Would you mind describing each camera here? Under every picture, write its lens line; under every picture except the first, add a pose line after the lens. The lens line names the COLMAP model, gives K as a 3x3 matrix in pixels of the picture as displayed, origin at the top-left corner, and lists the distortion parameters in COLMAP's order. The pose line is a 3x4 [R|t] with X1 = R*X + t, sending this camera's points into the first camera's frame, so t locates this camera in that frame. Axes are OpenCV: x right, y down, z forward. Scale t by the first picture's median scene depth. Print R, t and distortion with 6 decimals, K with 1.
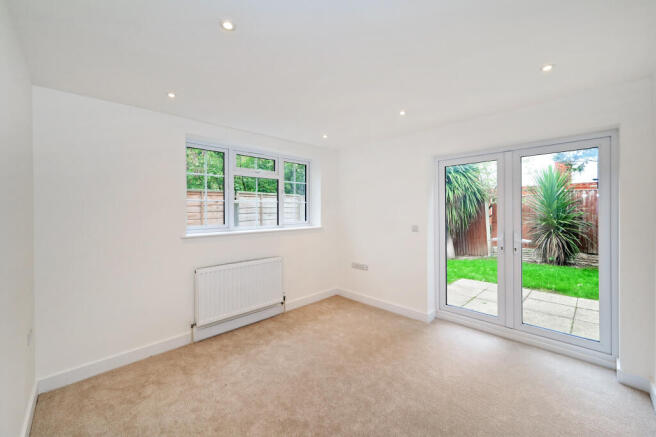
lens RADIAL K [[257.8, 0, 334.6], [0, 257.8, 213.4], [0, 0, 1]] dist [-0.022382, -0.000585]
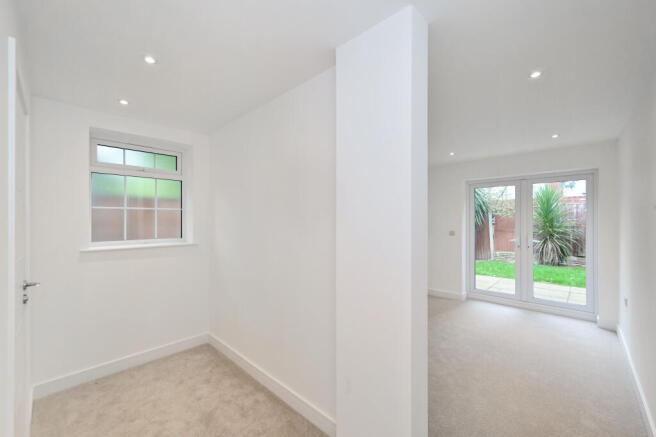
lens RADIAL K [[257.8, 0, 321.4], [0, 257.8, 220.9], [0, 0, 1]] dist [-0.022382, -0.000585]
pose [[0.999961, 0.005883, -0.006658, -0.268544], [-0.005922, 0.999965, -0.005877, 0.004458], [0.006623, 0.005916, 0.999961, -0.266950]]
